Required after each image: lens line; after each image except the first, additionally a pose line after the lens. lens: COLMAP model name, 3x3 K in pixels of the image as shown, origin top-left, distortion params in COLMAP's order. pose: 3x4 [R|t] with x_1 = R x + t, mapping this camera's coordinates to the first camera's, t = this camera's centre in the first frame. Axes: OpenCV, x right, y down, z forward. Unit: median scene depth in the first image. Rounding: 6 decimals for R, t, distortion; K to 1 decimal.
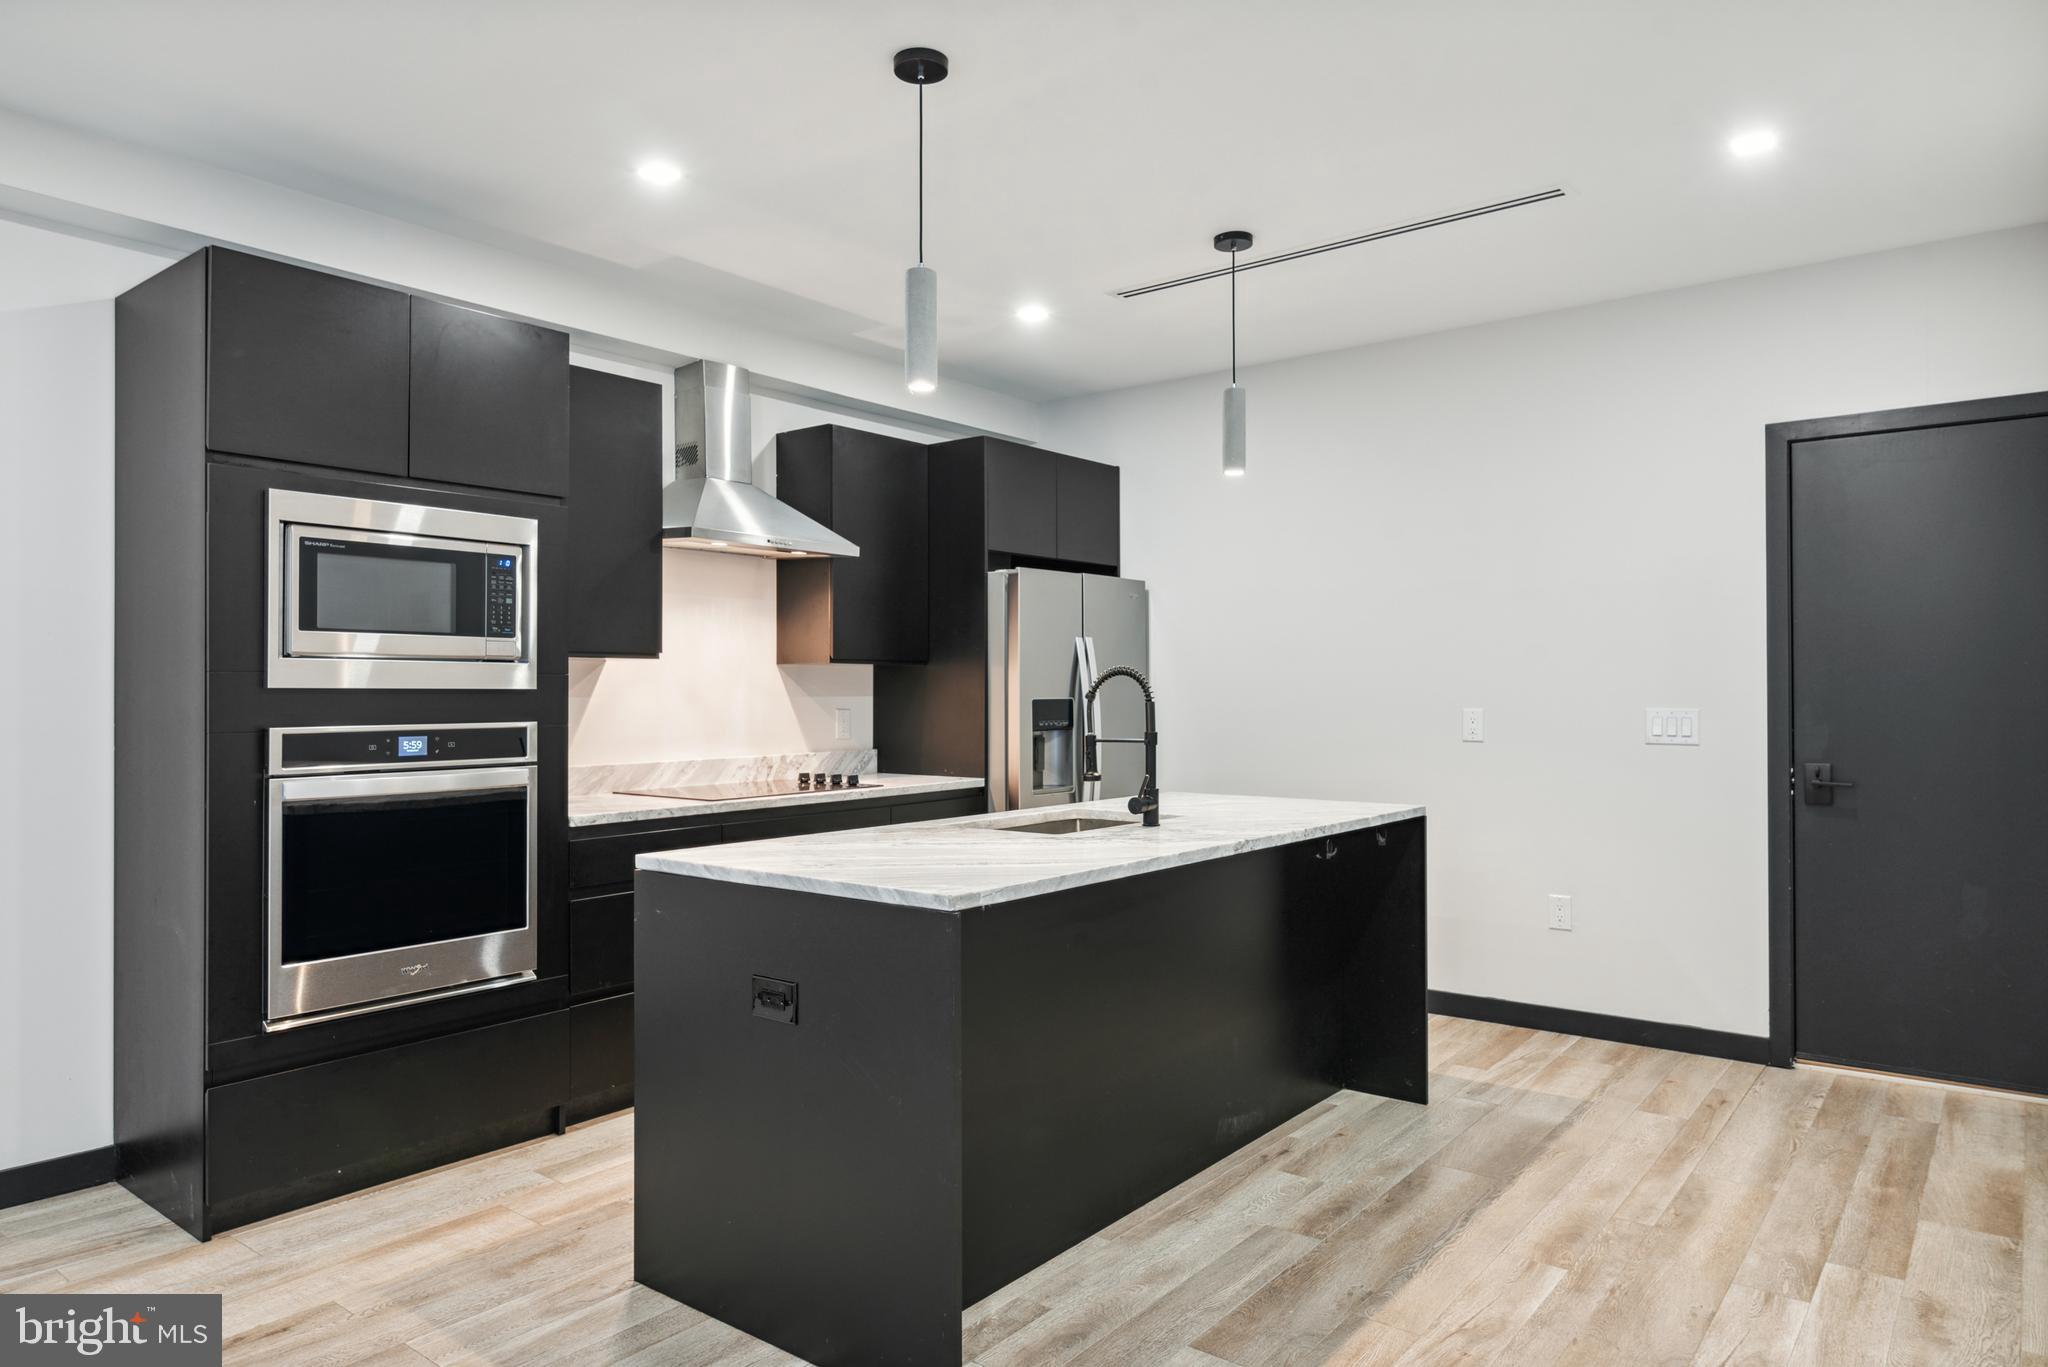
lens RADIAL K [[1274.0, 0, 1035.0], [0, 1274.0, 689.5], [0, 0, 1]] dist [0.003788, 0.001339]
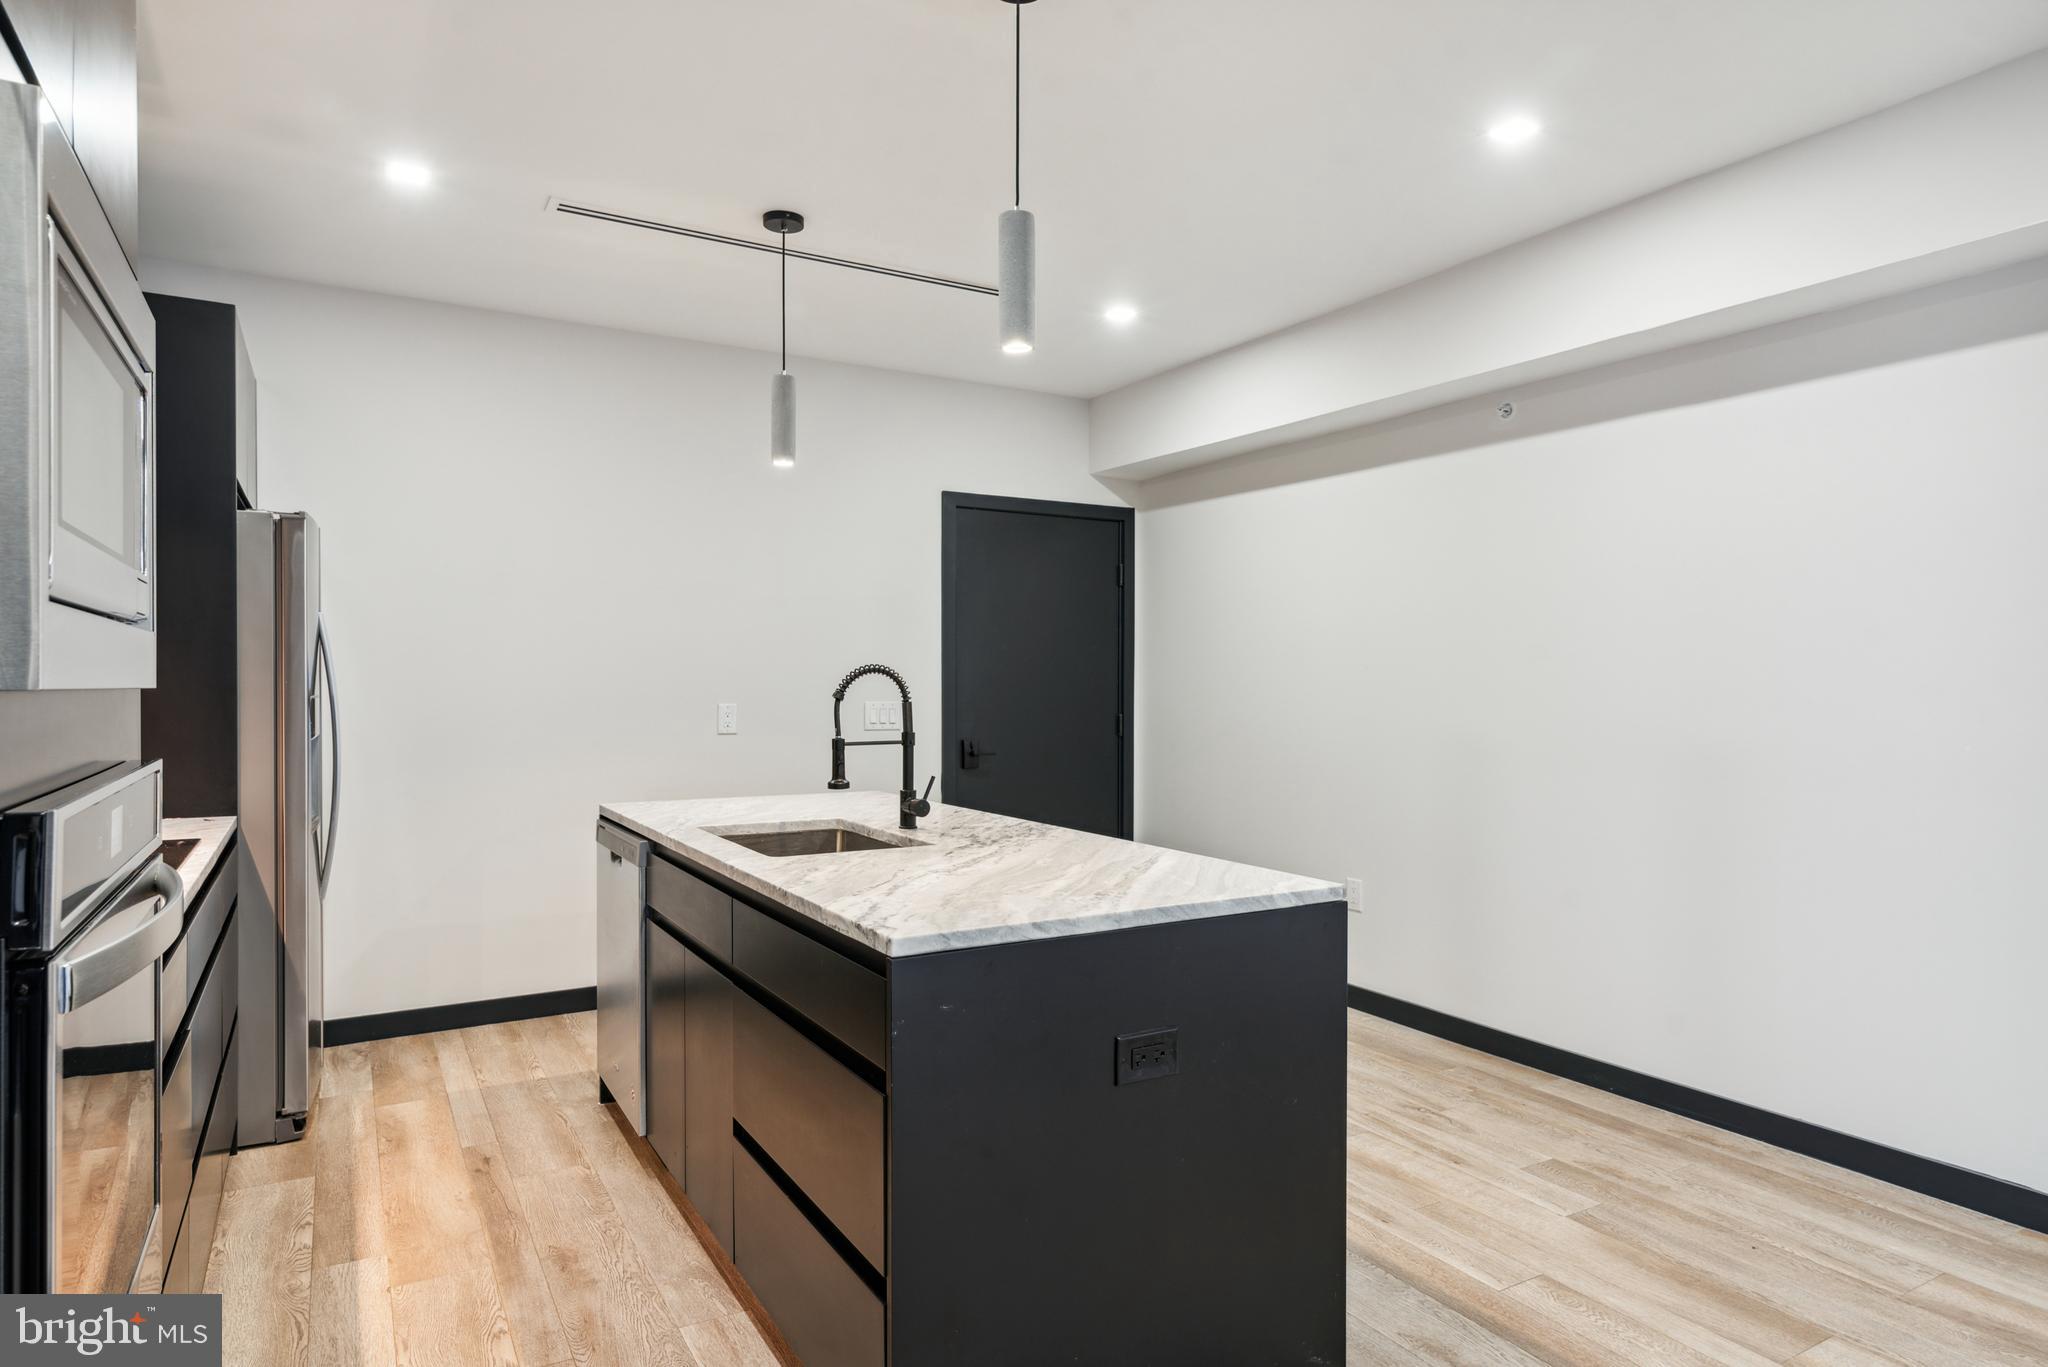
lens RADIAL K [[1184.1, 0, 1029.0], [0, 1184.1, 698.7], [0, 0, 1]] dist [-0.002524, -0.000191]
pose [[0.370416, -0.008459, 0.928828, -0.678836], [-0.005942, 0.999917, 0.011475, -0.003066], [-0.928847, -0.009769, 0.370335, 0.550069]]
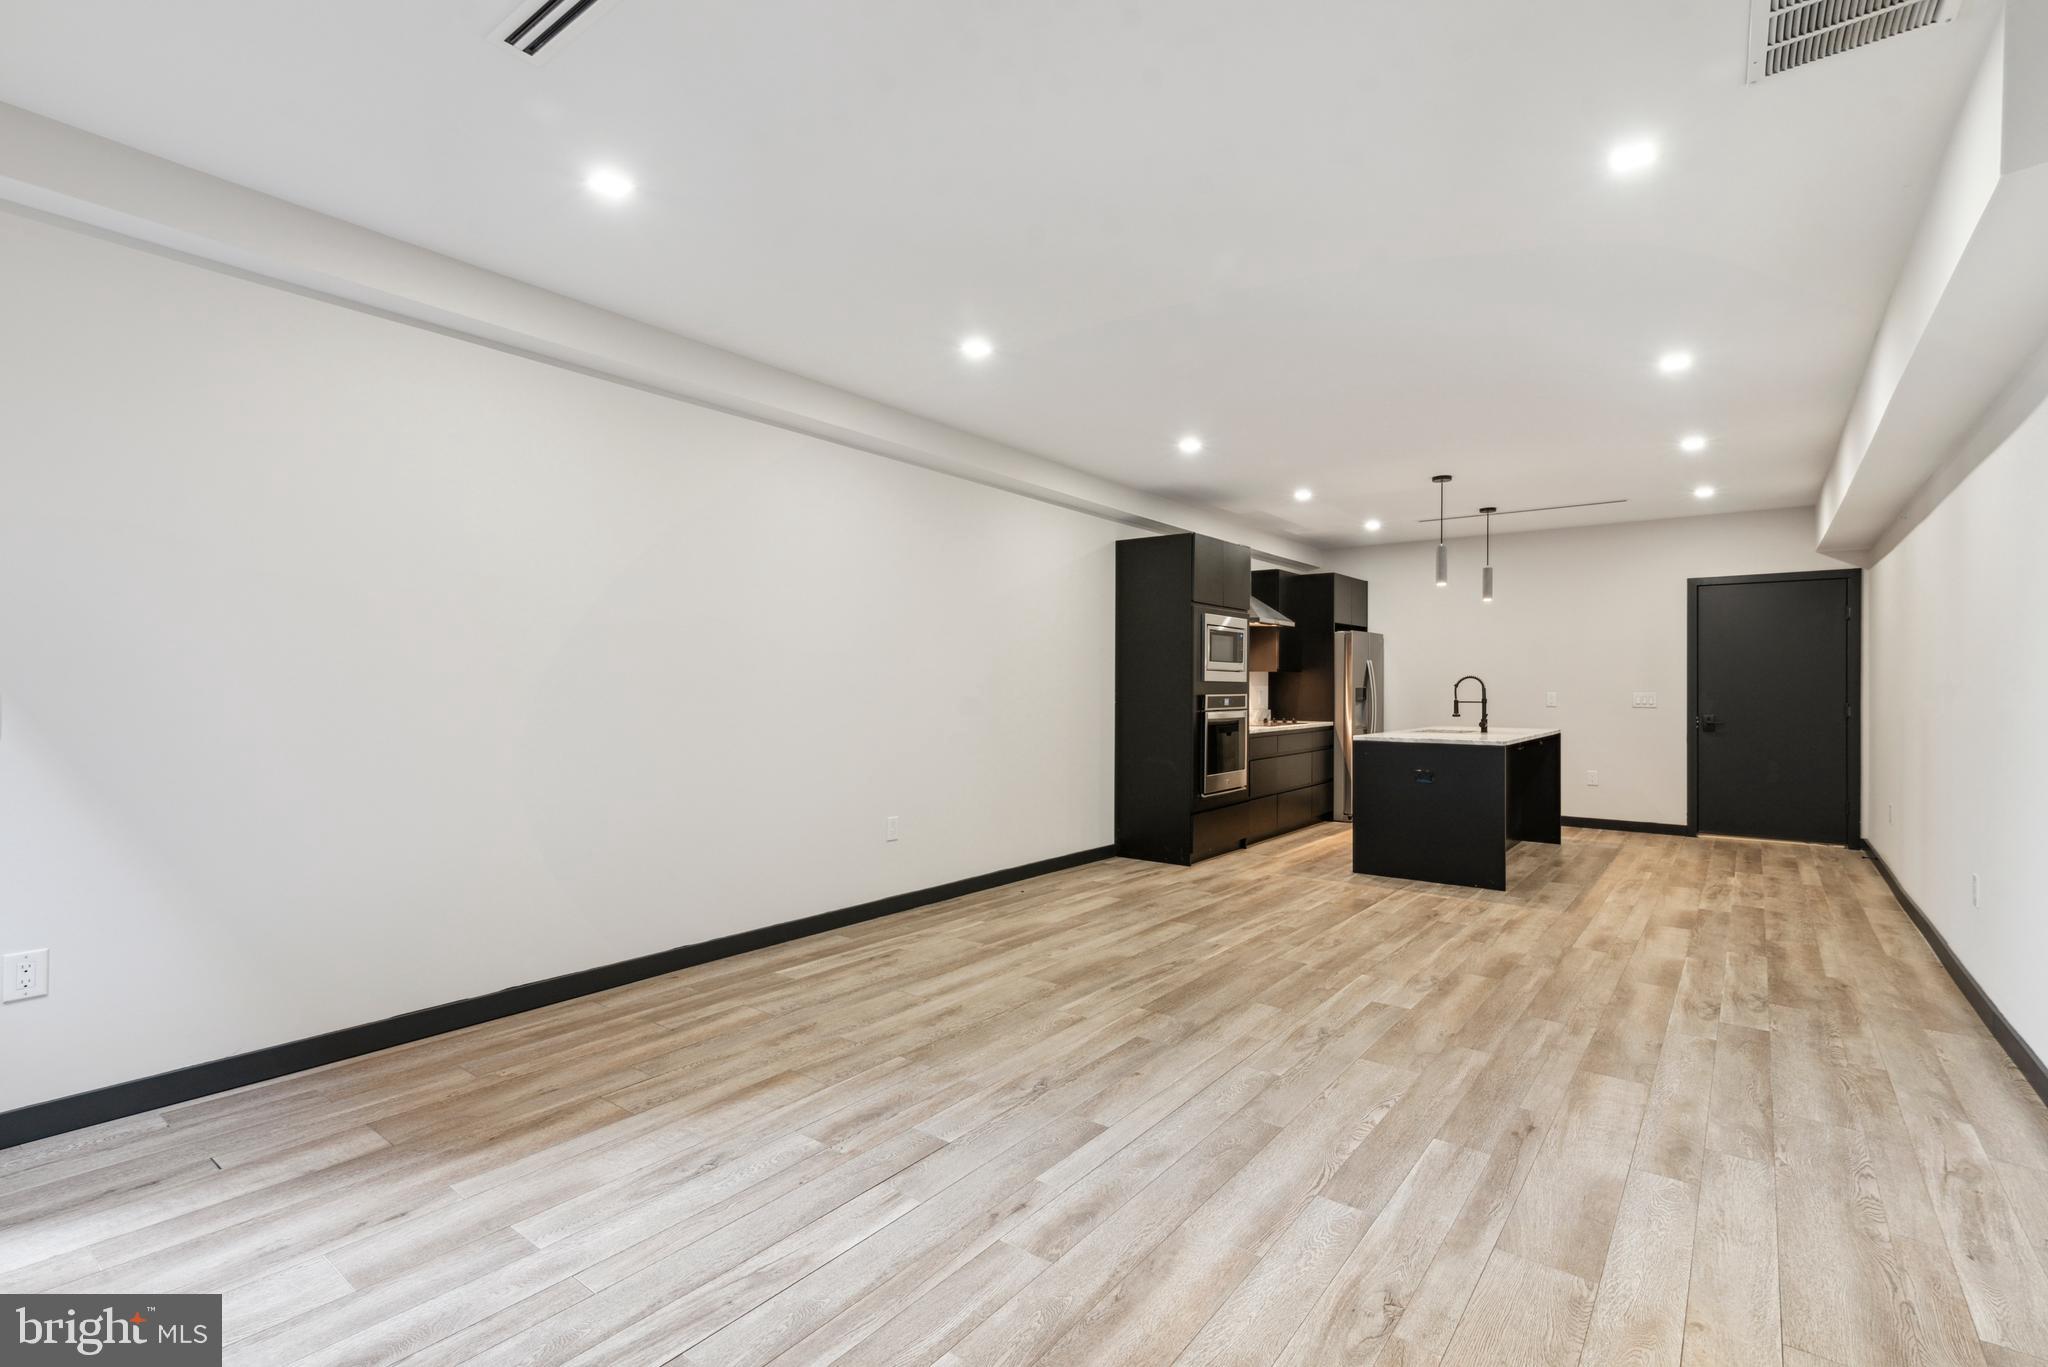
lens RADIAL K [[936.6, 0, 1034.7], [0, 936.6, 687.5], [0, 0, 1]] dist [0.018317, -0.001831]
pose [[0.999855, 0.006311, 0.015820, -0.881338], [-0.006365, 0.999974, 0.003347, 0.007560], [-0.015798, -0.003447, 0.999869, -0.994223]]
